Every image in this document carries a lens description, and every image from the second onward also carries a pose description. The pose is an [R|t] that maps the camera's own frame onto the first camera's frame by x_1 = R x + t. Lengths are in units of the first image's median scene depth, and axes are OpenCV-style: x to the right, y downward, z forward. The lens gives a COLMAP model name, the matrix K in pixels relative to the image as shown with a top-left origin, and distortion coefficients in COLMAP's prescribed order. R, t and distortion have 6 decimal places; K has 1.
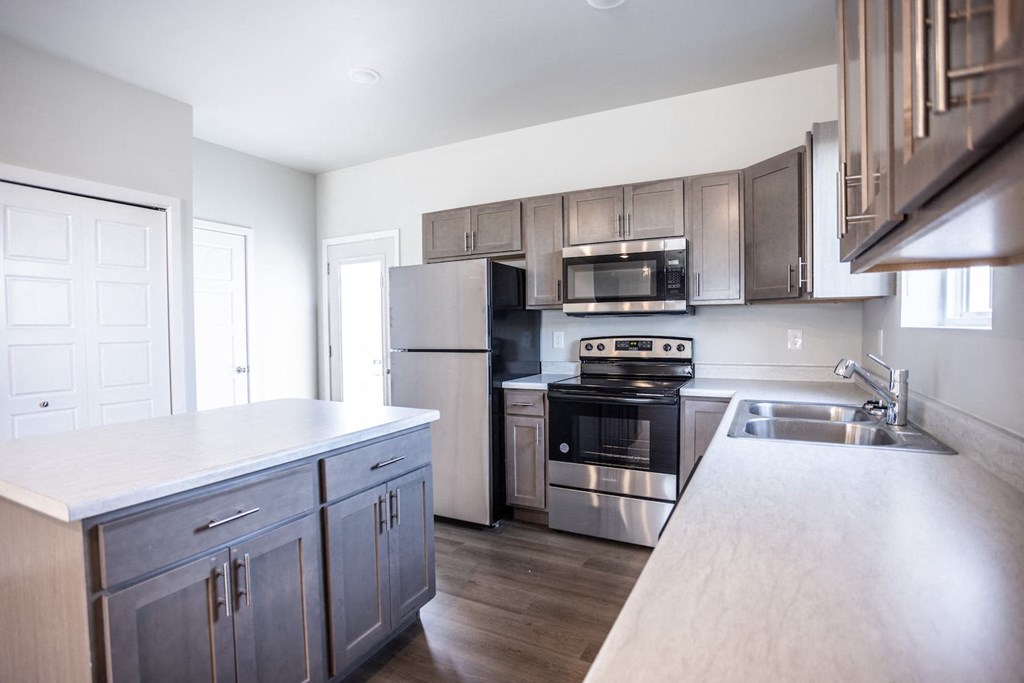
lens RADIAL K [[503.3, 0, 508.0], [0, 503.3, 343.1], [0, 0, 1]] dist [-0.071899, 0.027841]
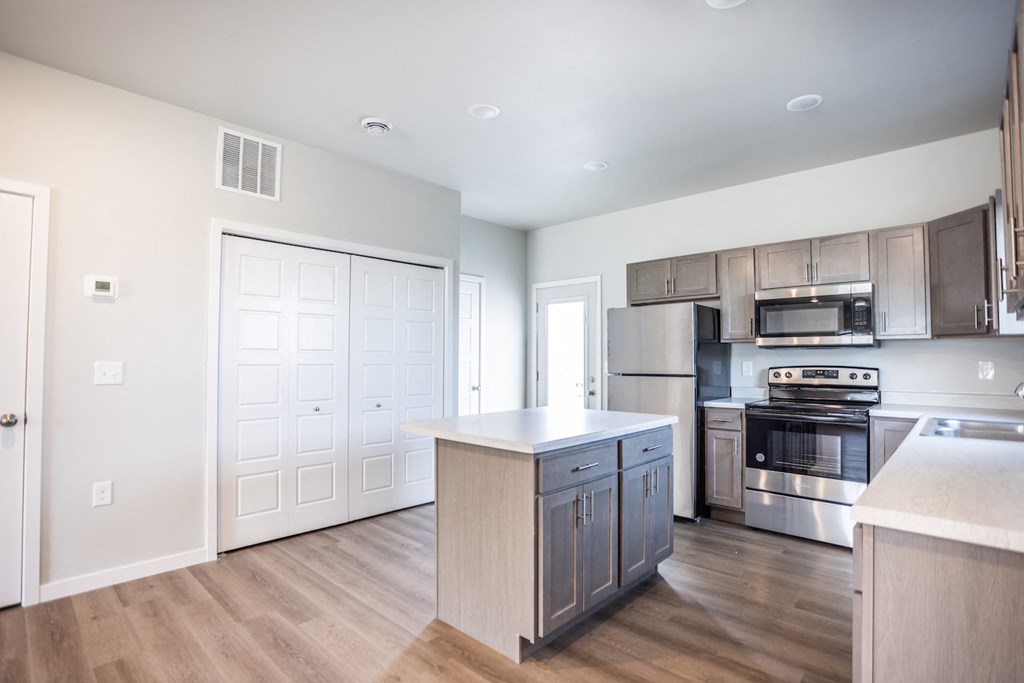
lens RADIAL K [[503.3, 0, 508.0], [0, 503.3, 343.1], [0, 0, 1]] dist [-0.071899, 0.027841]
pose [[0.962510, 0.004937, -0.271203, -0.140617], [-0.021262, 0.998131, -0.057292, 0.014397], [0.270413, 0.060911, 0.960816, -0.296200]]
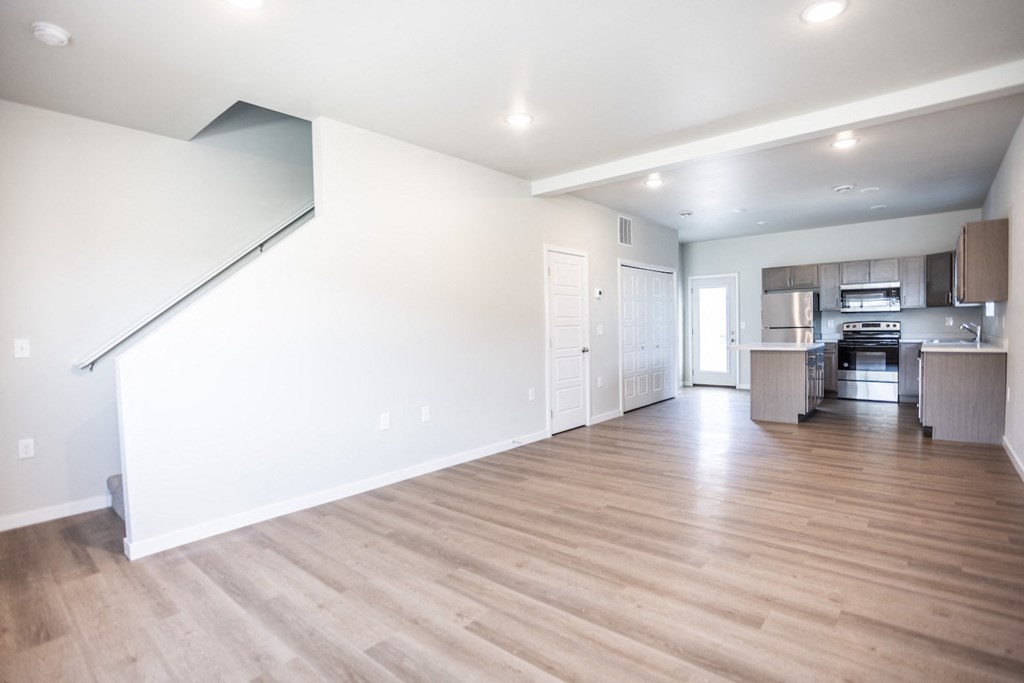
lens RADIAL K [[503.3, 0, 508.0], [0, 503.3, 343.1], [0, 0, 1]] dist [-0.071899, 0.027841]
pose [[0.972984, -0.003059, -0.230852, -0.921022], [0.004796, 0.999964, 0.006963, 0.067630], [0.230822, -0.007882, 0.972964, -1.698020]]
